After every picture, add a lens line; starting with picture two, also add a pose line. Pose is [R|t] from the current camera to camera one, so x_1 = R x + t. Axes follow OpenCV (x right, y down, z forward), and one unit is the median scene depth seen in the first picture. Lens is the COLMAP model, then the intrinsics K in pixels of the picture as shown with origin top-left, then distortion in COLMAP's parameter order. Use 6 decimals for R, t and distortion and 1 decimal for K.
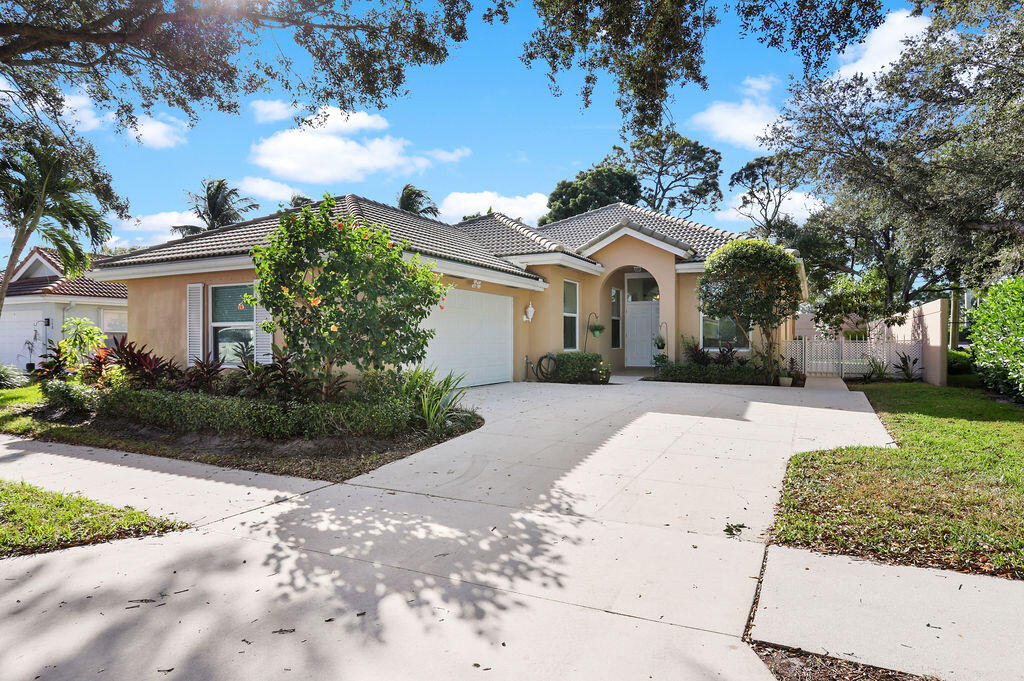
lens RADIAL K [[599.4, 0, 511.2], [0, 599.4, 341.8], [0, 0, 1]] dist [-0.022260, 0.002122]
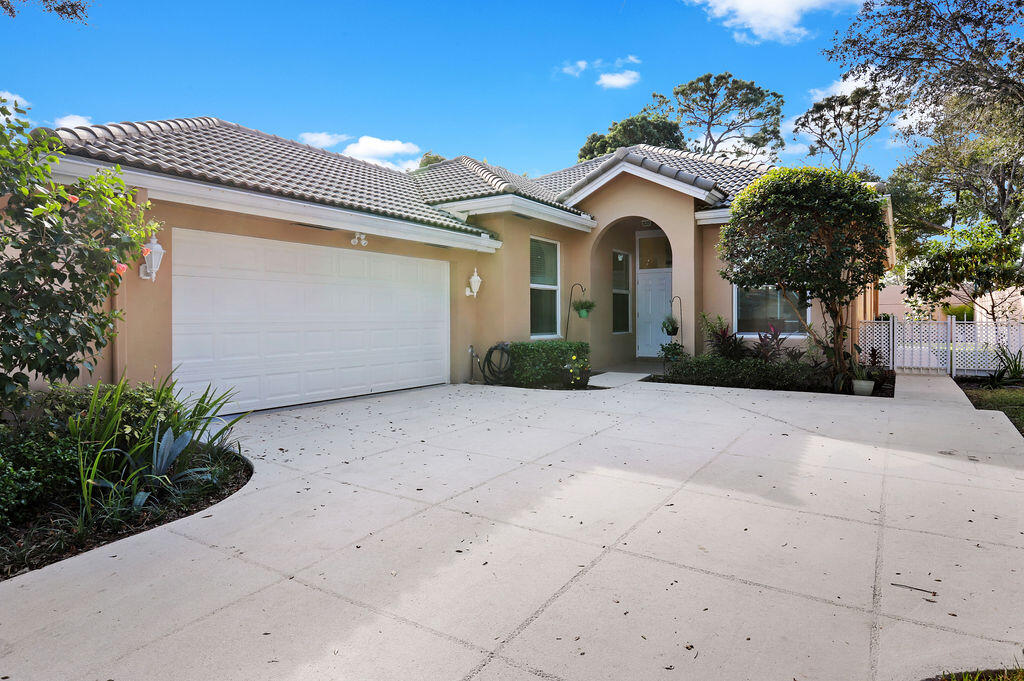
lens RADIAL K [[599.4, 0, 513.2], [0, 599.4, 316.2], [0, 0, 1]] dist [-0.022260, 0.002122]
pose [[0.994355, -0.004794, -0.106001, 0.136033], [0.004173, 0.999973, -0.006080, -0.005912], [0.106027, 0.005603, 0.994347, 0.286677]]
